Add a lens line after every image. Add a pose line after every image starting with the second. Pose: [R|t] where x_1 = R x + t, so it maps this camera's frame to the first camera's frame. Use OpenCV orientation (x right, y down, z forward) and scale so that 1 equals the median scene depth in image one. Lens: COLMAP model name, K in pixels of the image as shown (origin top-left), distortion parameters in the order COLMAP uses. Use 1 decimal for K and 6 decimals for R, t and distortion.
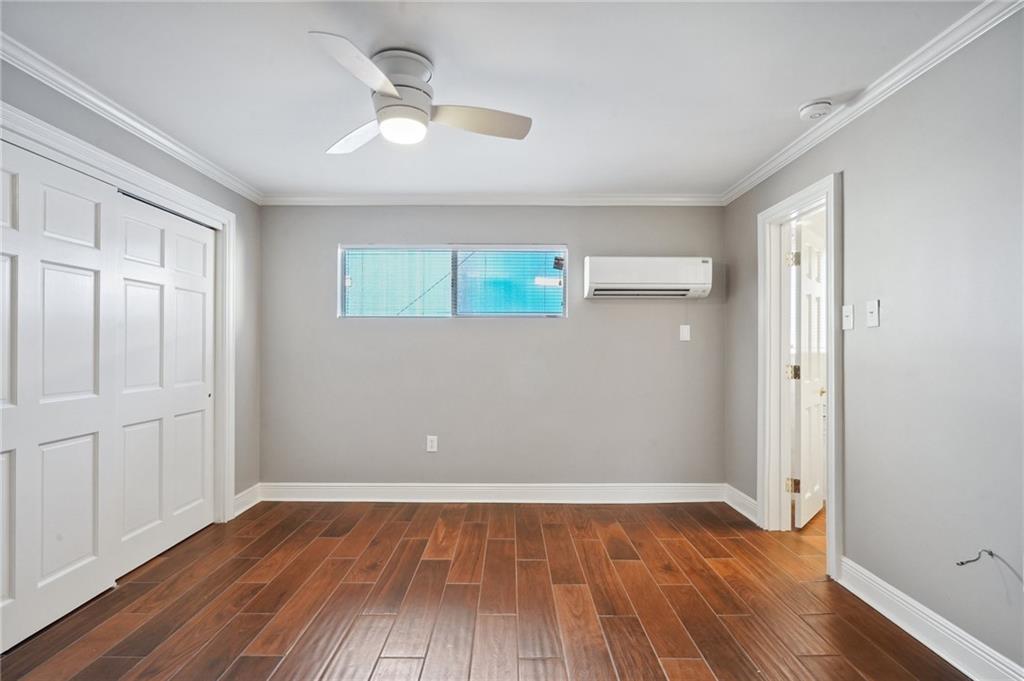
lens RADIAL K [[493.0, 0, 506.9], [0, 493.0, 346.4], [0, 0, 1]] dist [-0.004940, 0.003704]
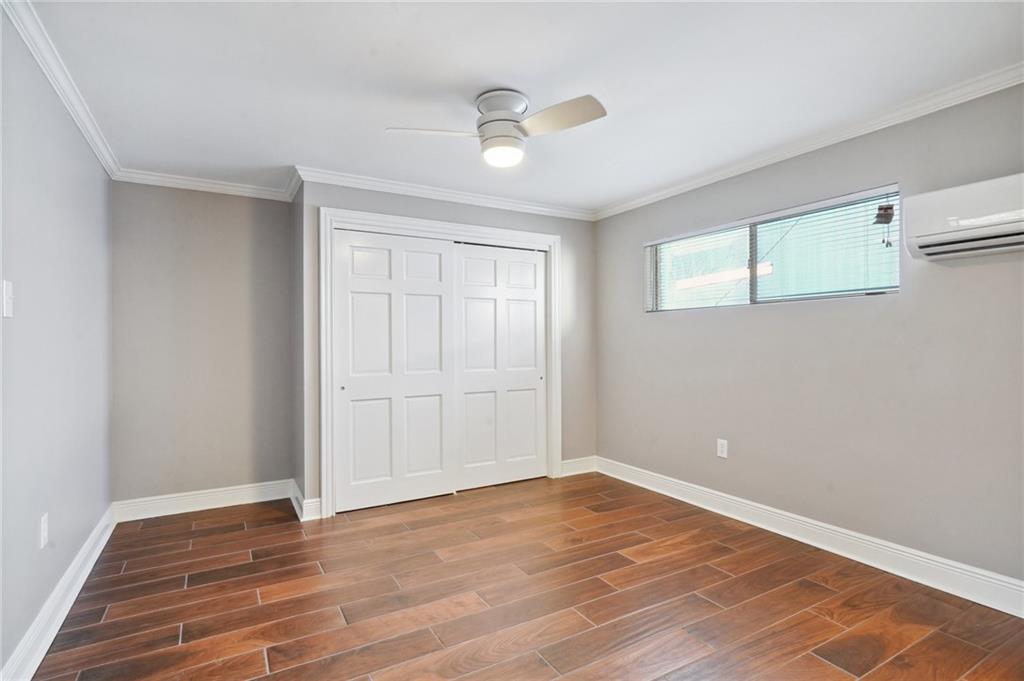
lens RADIAL K [[493.0, 0, 504.1], [0, 493.0, 338.6], [0, 0, 1]] dist [-0.004940, 0.003704]
pose [[0.518816, -0.009884, -0.854829, 0.471235], [0.008649, 0.999943, -0.006312, 0.001563], [0.854842, -0.004118, 0.518872, 0.233863]]
